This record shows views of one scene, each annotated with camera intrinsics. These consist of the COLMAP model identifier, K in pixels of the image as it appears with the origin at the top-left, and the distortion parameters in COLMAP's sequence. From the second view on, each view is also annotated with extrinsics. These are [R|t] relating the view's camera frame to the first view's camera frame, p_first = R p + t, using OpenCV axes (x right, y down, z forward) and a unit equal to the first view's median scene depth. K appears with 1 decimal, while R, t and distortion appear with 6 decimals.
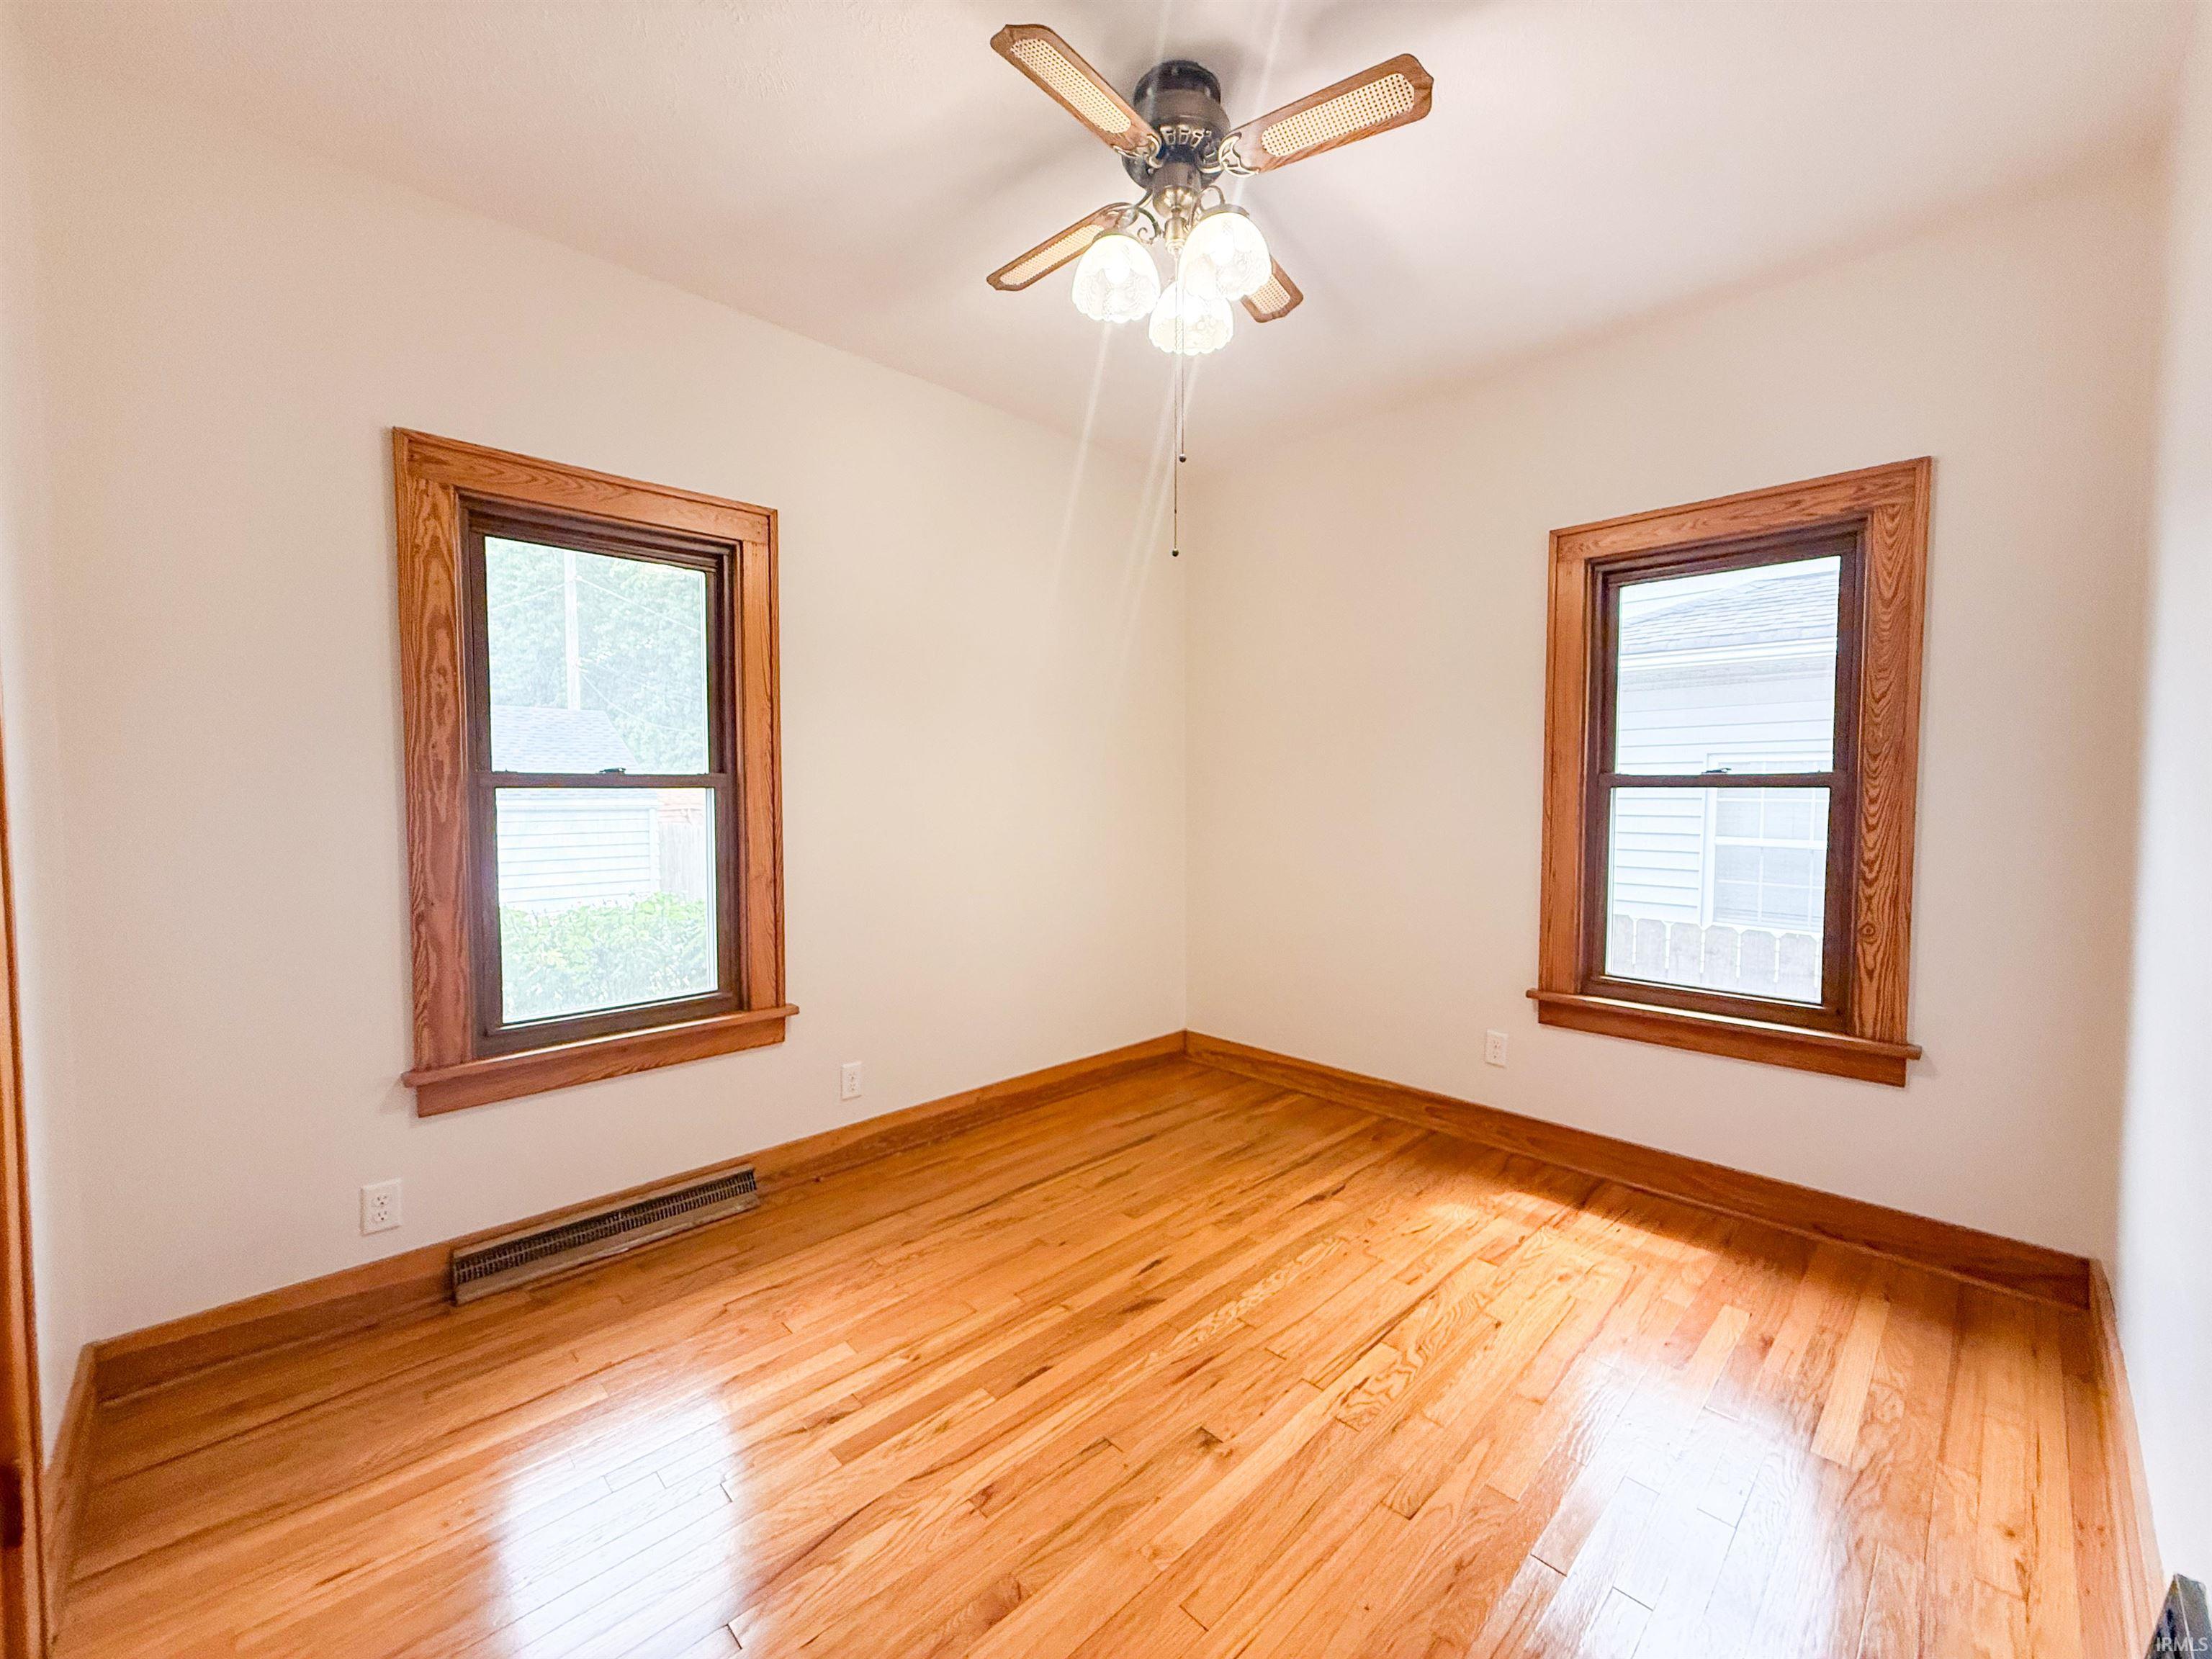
lens RADIAL K [[894.8, 0, 1107.2], [0, 894.8, 822.8], [0, 0, 1]] dist [0.005040, 0.000210]
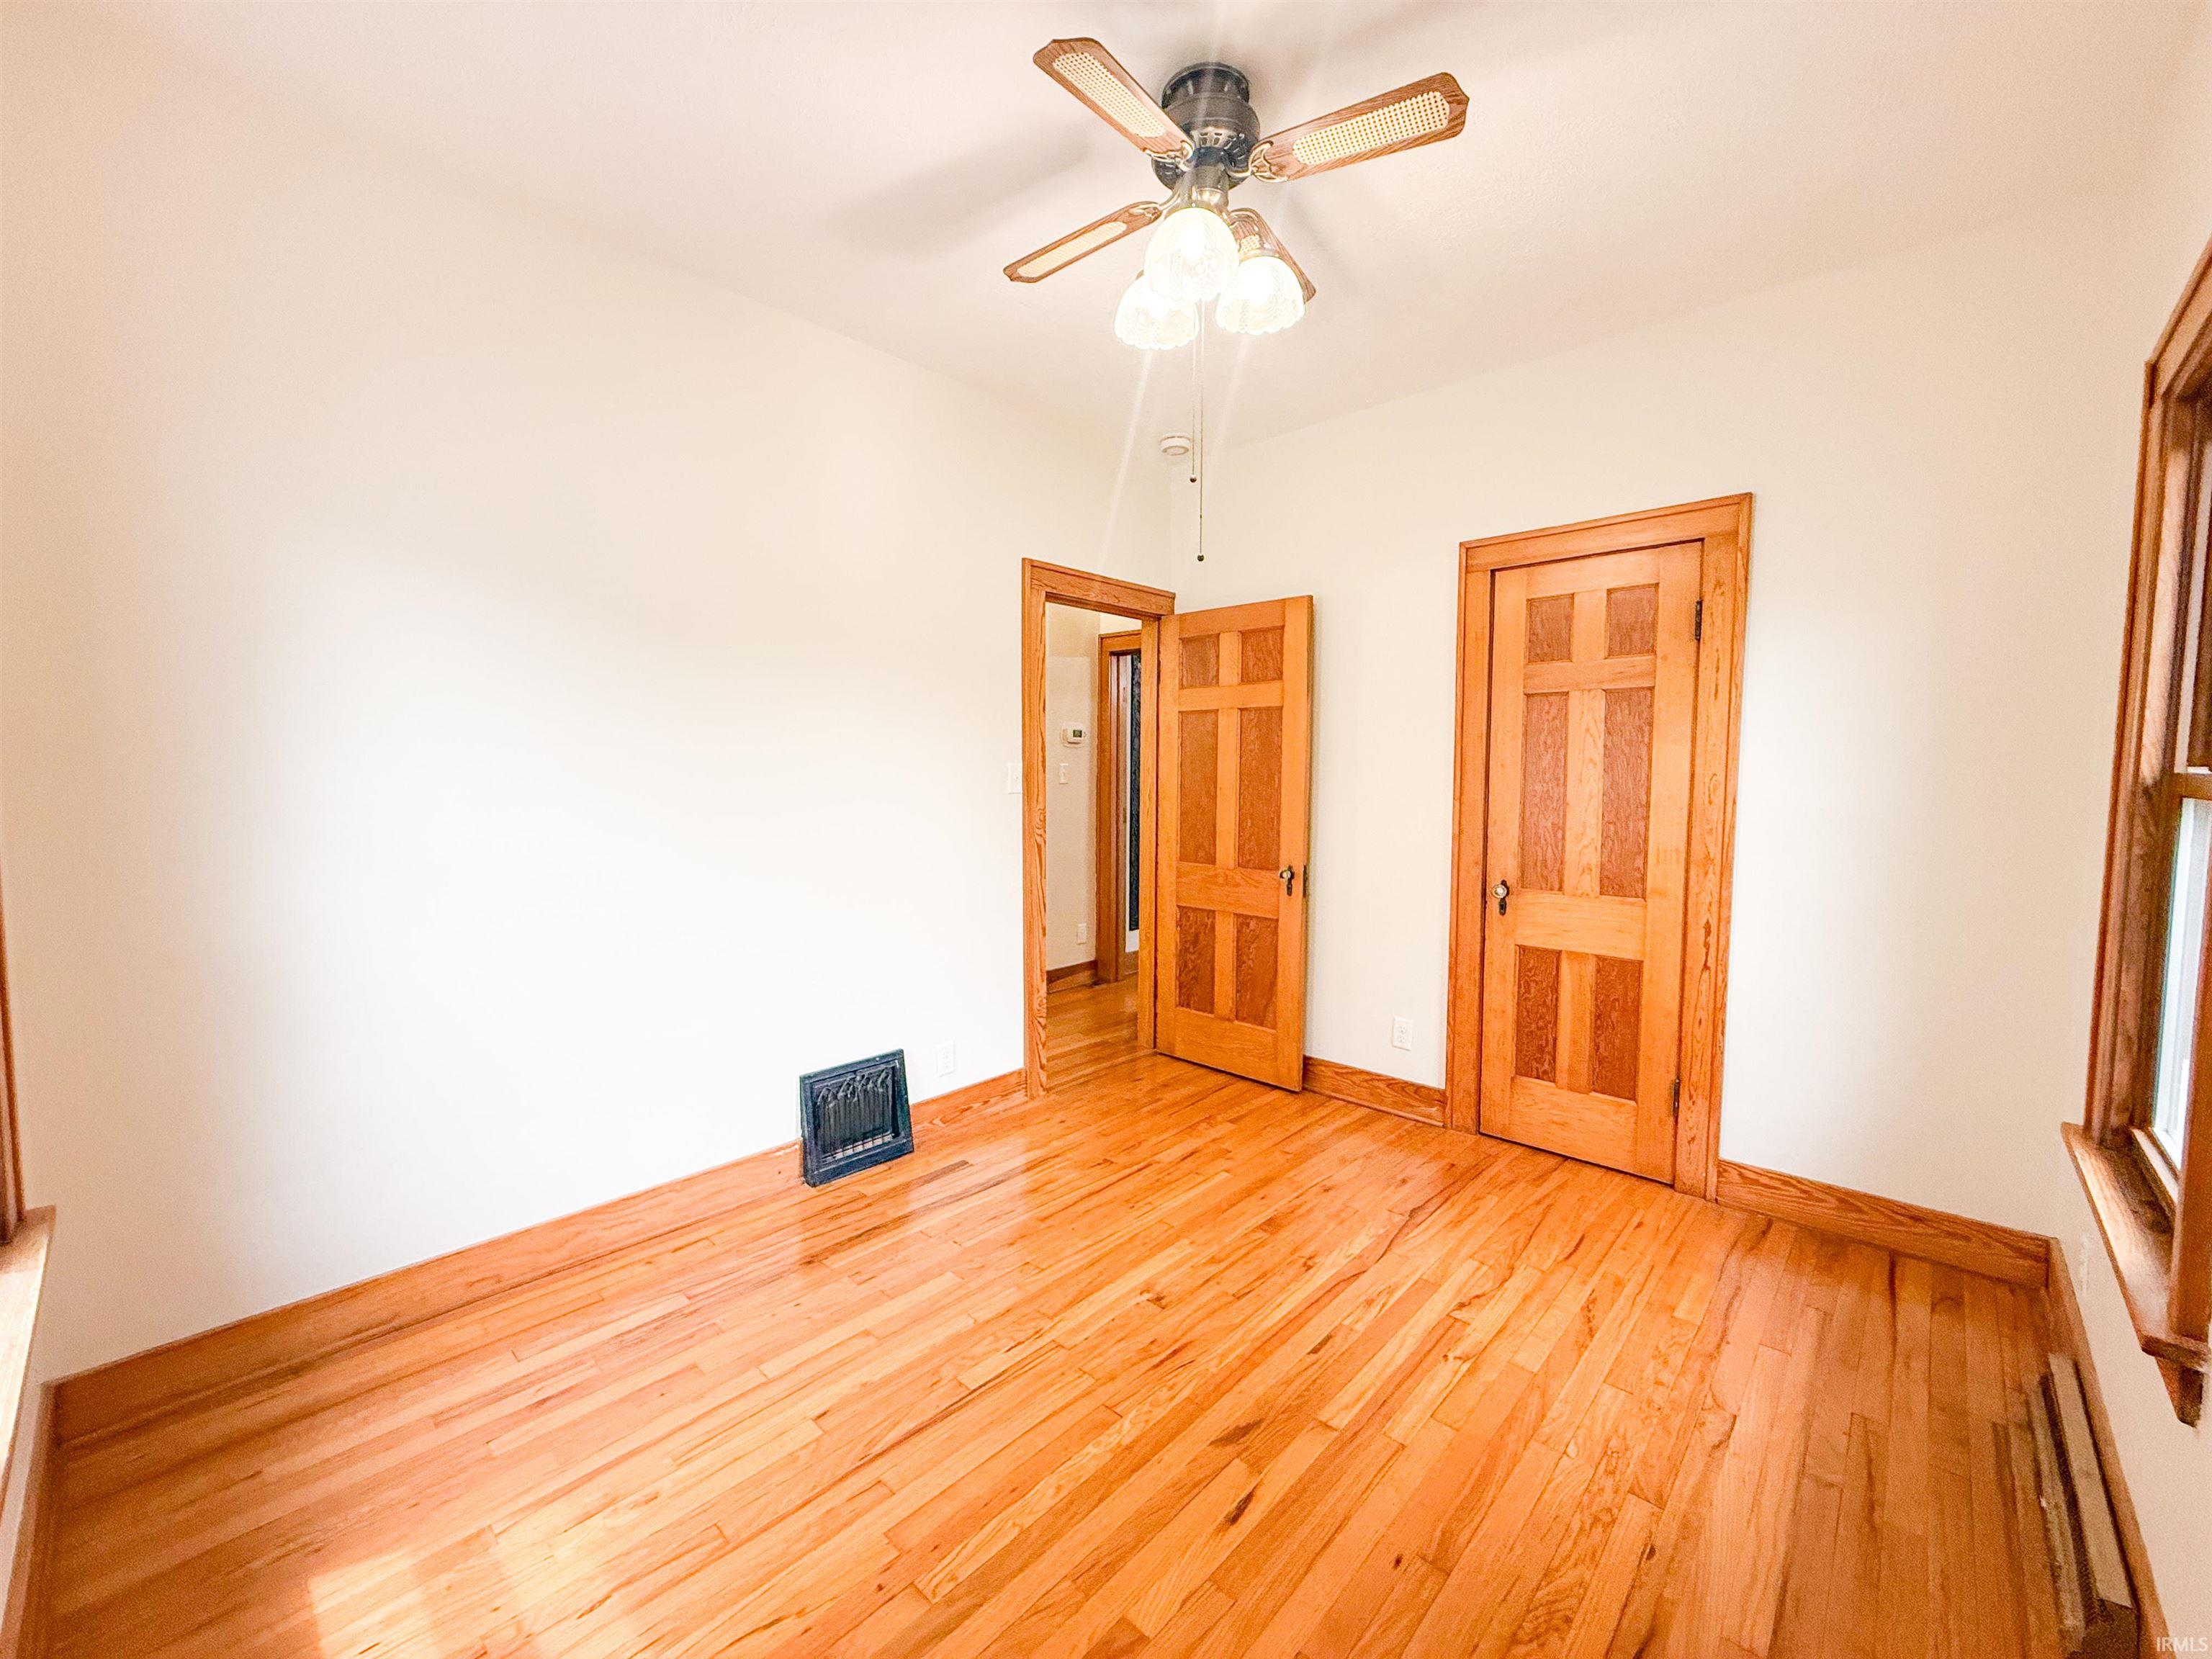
lens RADIAL K [[894.8, 0, 1106.3], [0, 894.8, 831.6], [0, 0, 1]] dist [0.005040, 0.000210]
pose [[-0.998821, -0.001556, -0.048525, 0.168373], [-0.006551, 0.994664, 0.102958, -0.072434], [0.048106, 0.103155, -0.993501, 1.483640]]
